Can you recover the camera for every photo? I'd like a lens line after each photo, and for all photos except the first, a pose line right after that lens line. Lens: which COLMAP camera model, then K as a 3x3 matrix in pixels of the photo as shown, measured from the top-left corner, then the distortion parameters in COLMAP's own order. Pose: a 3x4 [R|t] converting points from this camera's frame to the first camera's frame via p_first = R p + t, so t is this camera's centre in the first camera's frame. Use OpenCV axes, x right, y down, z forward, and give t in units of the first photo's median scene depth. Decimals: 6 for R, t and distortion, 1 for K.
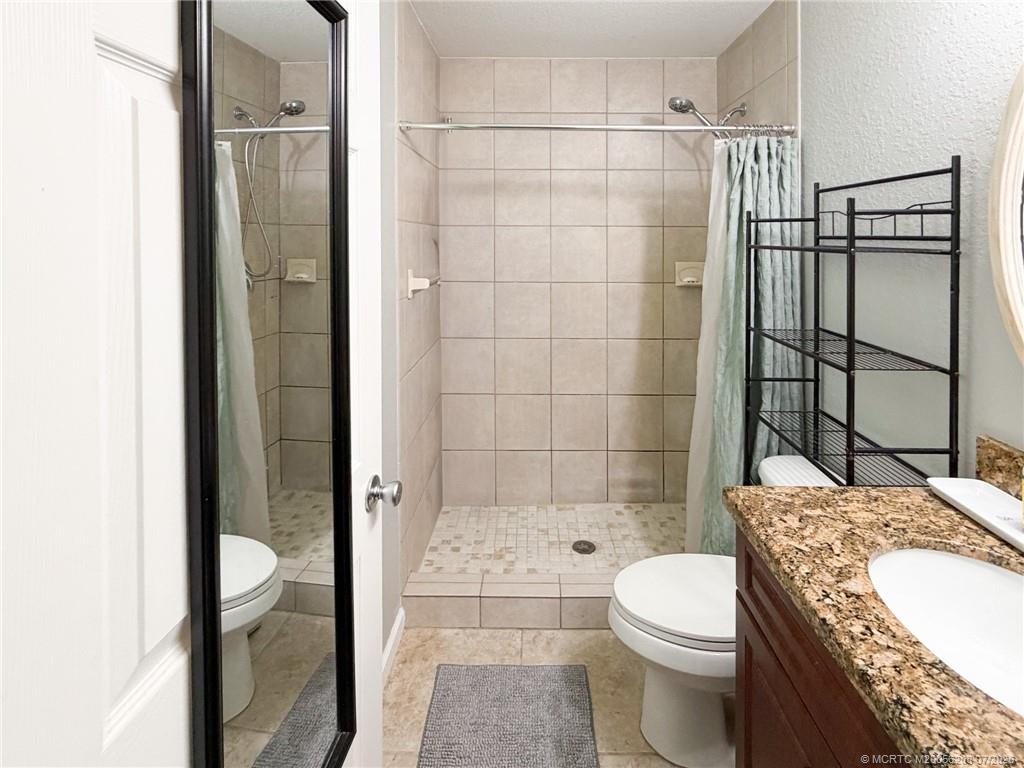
lens RADIAL K [[372.0, 0, 512.3], [0, 372.0, 396.9], [0, 0, 1]] dist [0.000054, -0.000066]
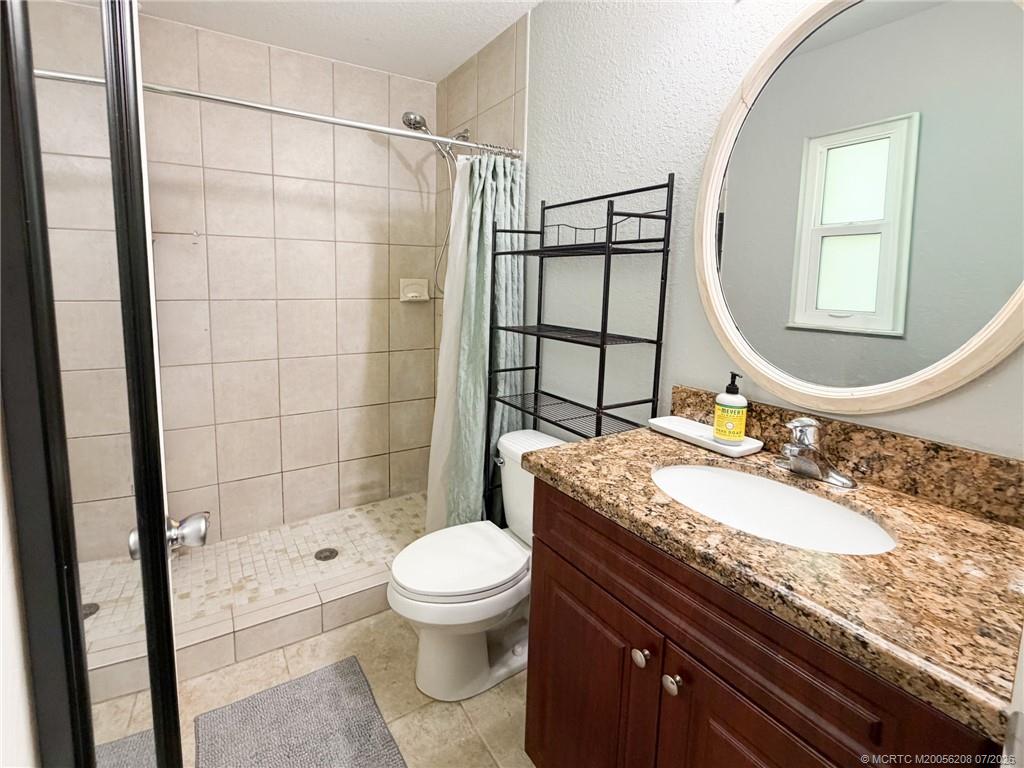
lens RADIAL K [[372.0, 0, 512.3], [0, 372.0, 396.9], [0, 0, 1]] dist [0.000054, -0.000066]
pose [[0.909176, -0.135643, 0.393700, 0.223552], [0.118881, 0.990660, 0.066782, -0.040053], [-0.399081, -0.013914, 0.916810, -0.139507]]
